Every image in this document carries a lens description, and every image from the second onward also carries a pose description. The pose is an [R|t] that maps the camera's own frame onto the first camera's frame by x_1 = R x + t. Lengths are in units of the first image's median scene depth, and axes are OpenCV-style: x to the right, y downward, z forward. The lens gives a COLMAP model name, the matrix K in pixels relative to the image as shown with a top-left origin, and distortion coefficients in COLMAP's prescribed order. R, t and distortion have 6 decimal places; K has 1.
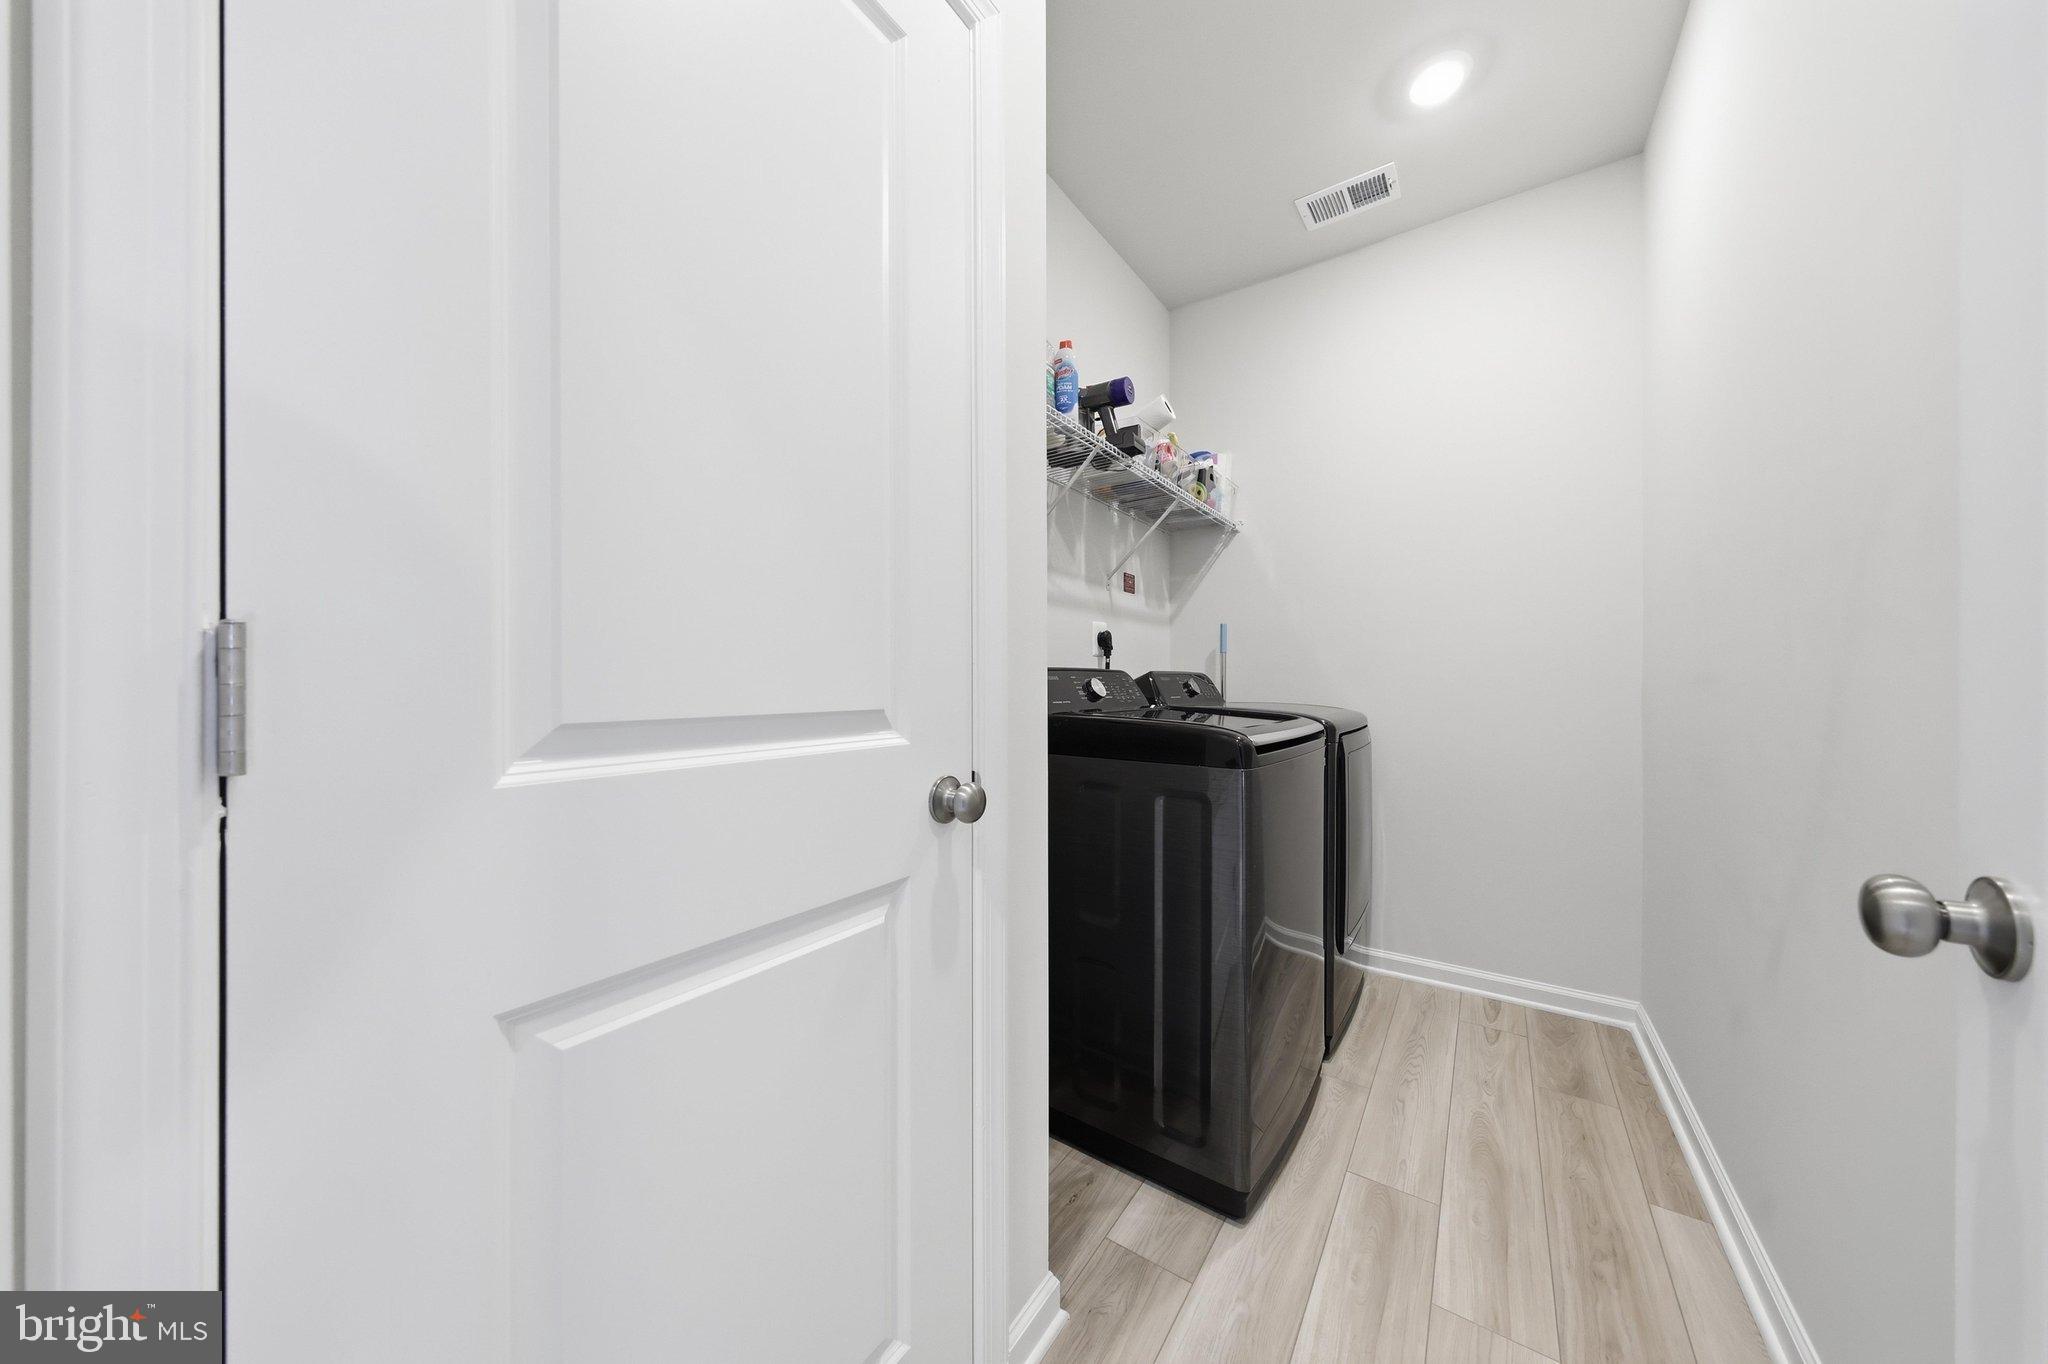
lens RADIAL K [[686.7, 0, 1027.6], [0, 686.7, 684.3], [0, 0, 1]] dist [0.000202, 0.000017]
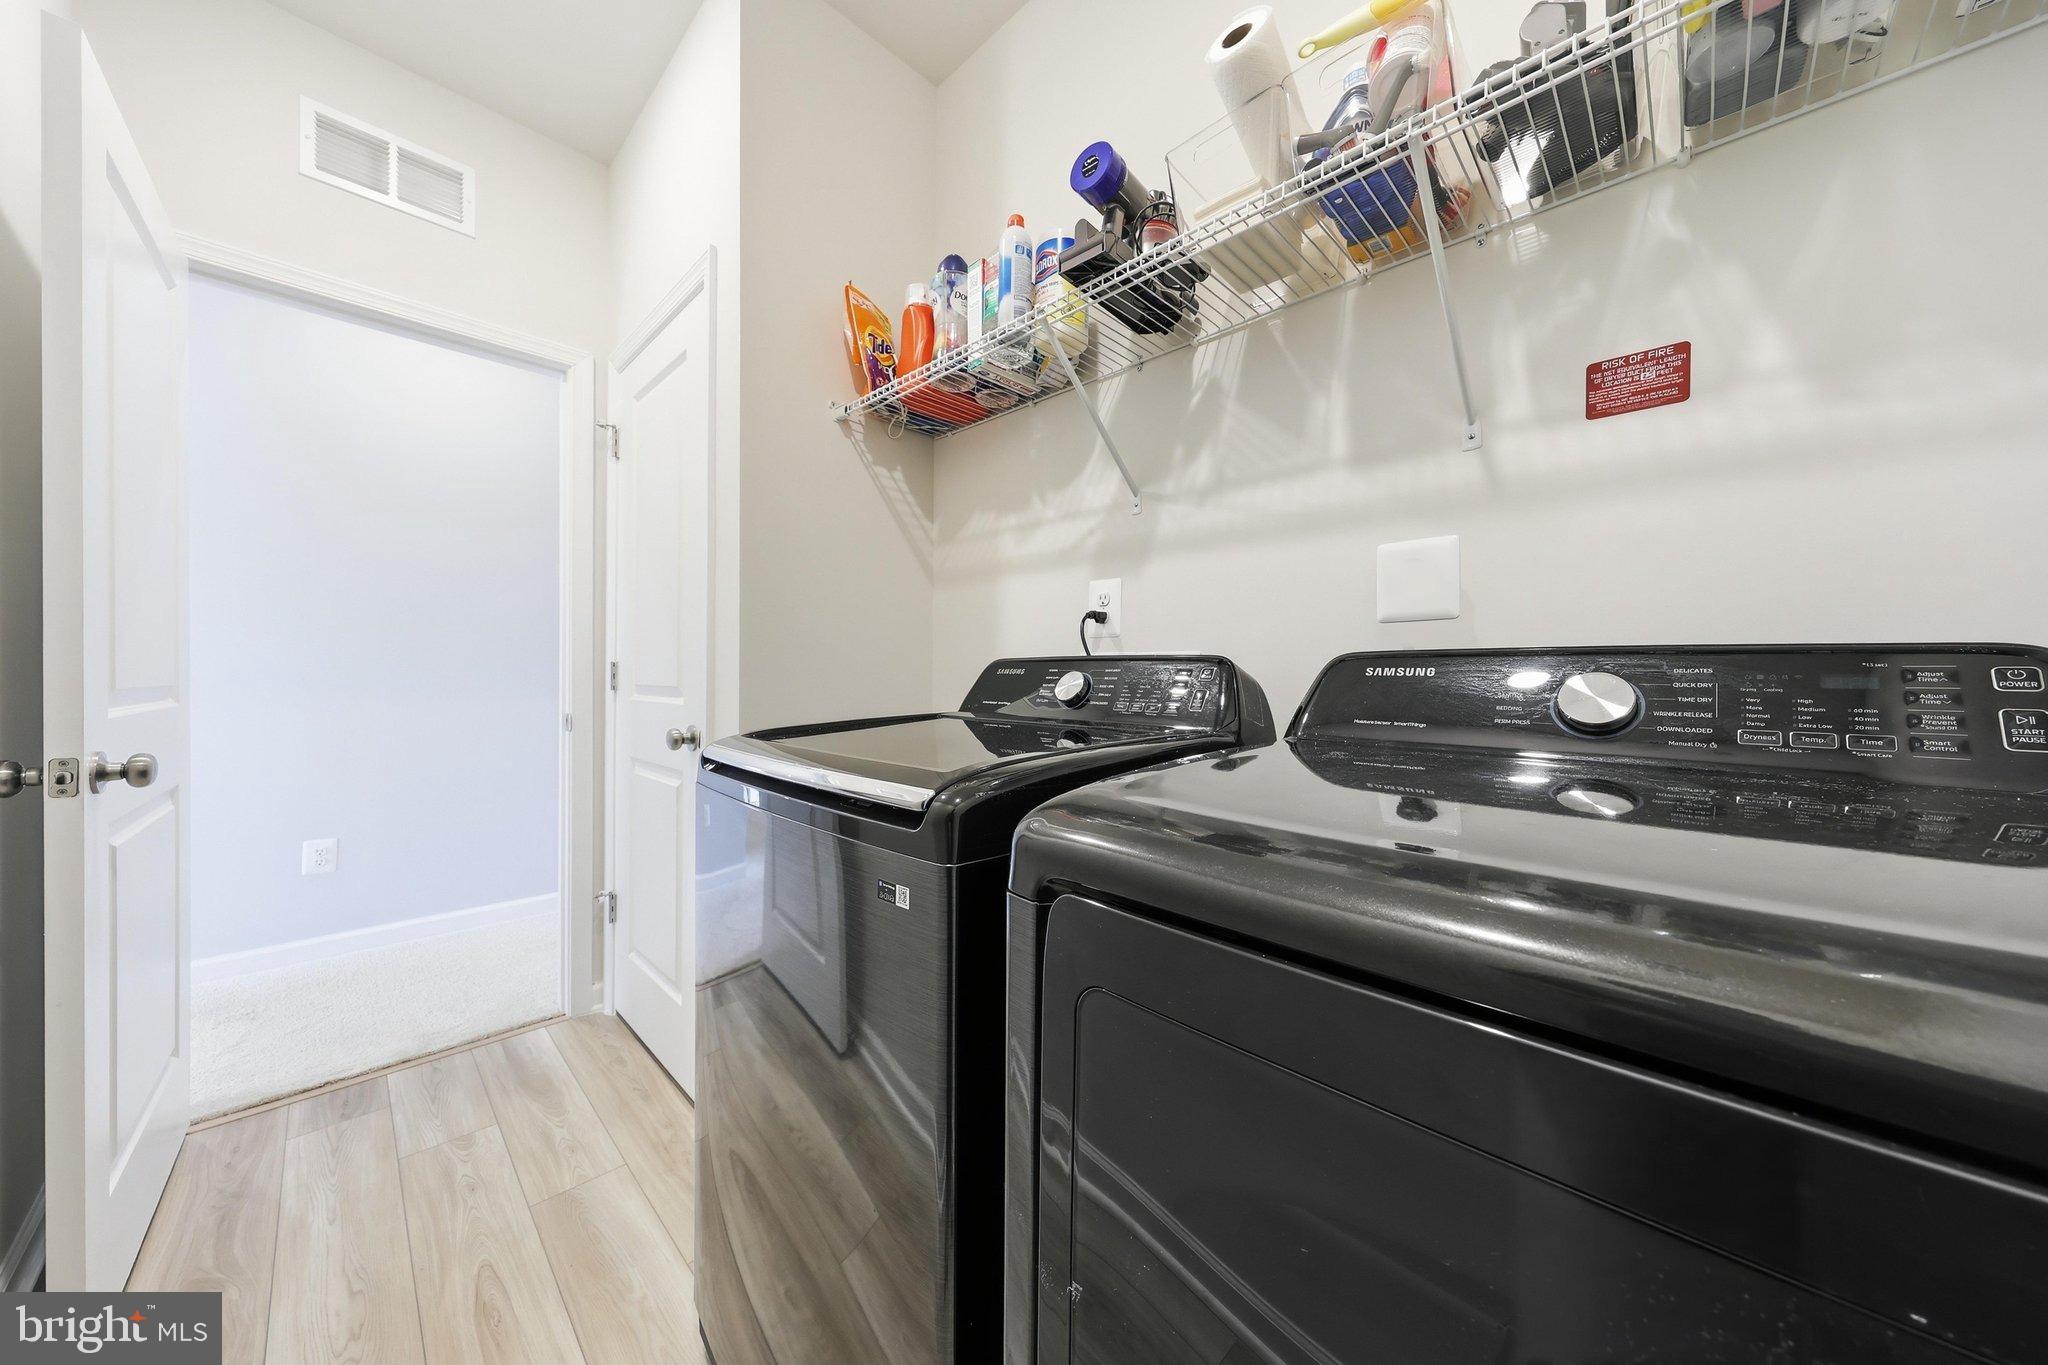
lens RADIAL K [[686.7, 0, 1030.3], [0, 686.7, 675.3], [0, 0, 1]] dist [0.000202, 0.000017]
pose [[-0.176808, -0.003571, -0.984239, 0.603672], [-0.009921, 0.999949, -0.001846, -0.002381], [0.984195, 0.009439, -0.176834, 0.872219]]
